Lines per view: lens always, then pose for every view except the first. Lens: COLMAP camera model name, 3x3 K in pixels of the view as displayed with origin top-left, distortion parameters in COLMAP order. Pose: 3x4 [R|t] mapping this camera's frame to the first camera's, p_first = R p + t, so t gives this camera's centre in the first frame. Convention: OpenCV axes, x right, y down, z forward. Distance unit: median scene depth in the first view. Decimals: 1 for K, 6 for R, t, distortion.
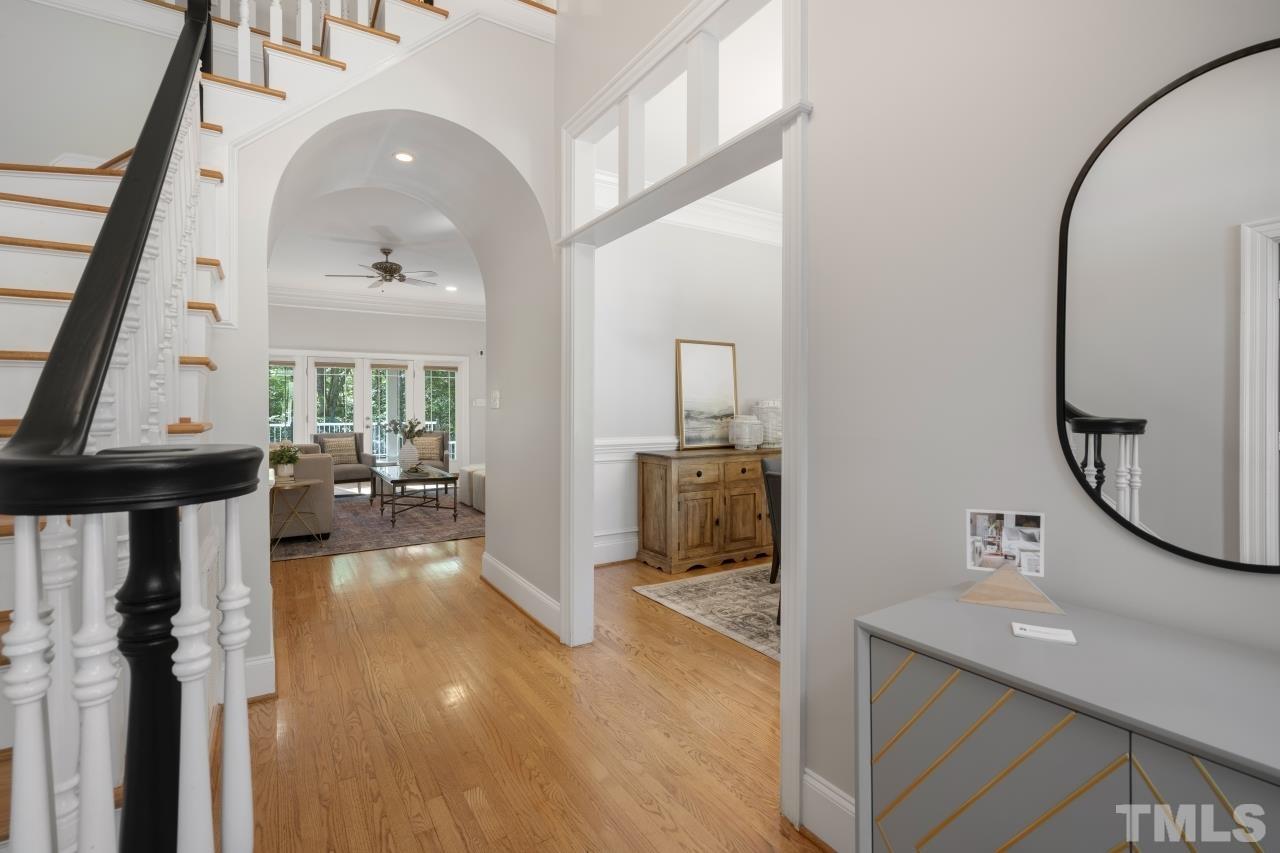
lens RADIAL K [[586.1, 0, 634.9], [0, 586.1, 420.2], [0, 0, 1]] dist [-0.008771, 0.003333]
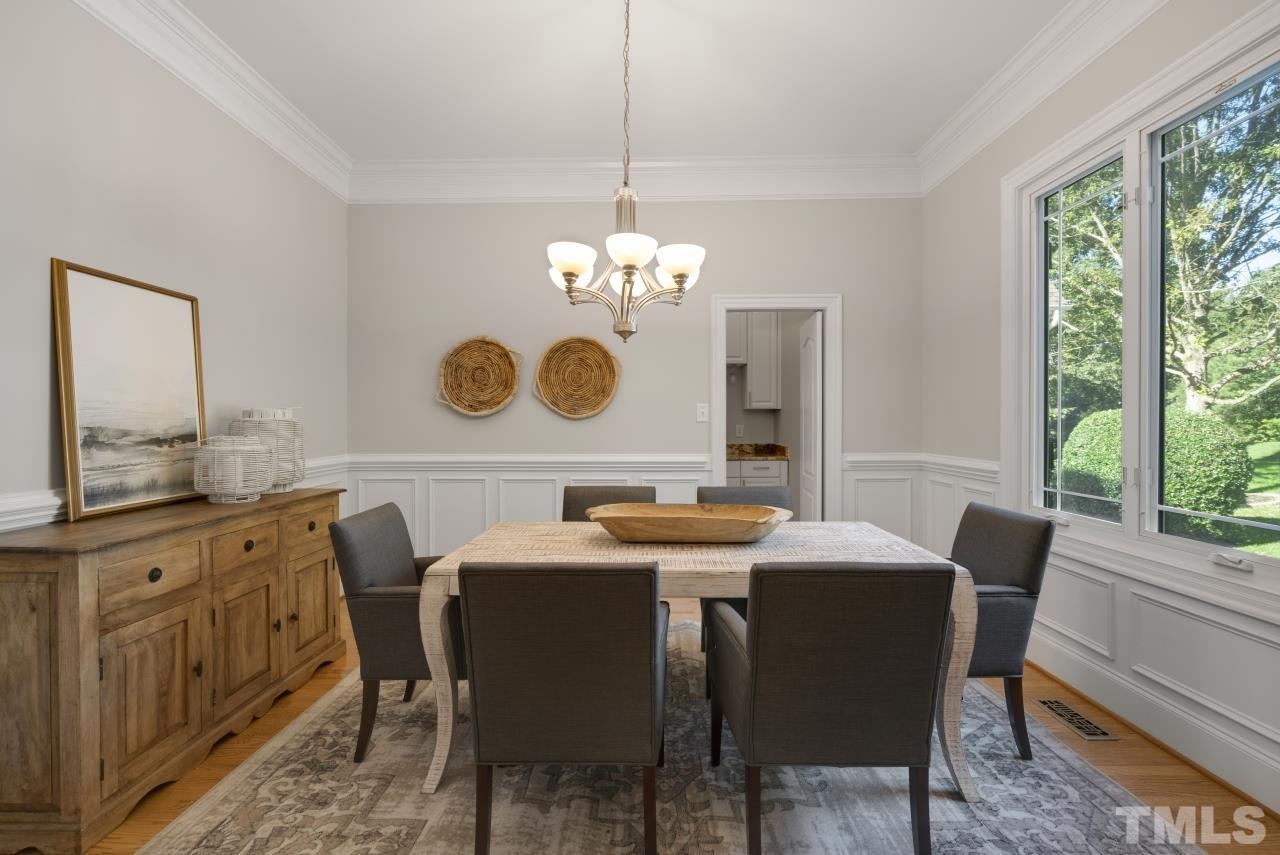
lens RADIAL K [[586.1, 0, 644.4], [0, 586.1, 424.9], [0, 0, 1]] dist [-0.008771, 0.003333]
pose [[0.543207, -0.004138, 0.839589, -0.053407], [0.016430, 0.999849, -0.005702, -0.010263], [-0.839438, 0.016892, 0.543193, 0.444866]]
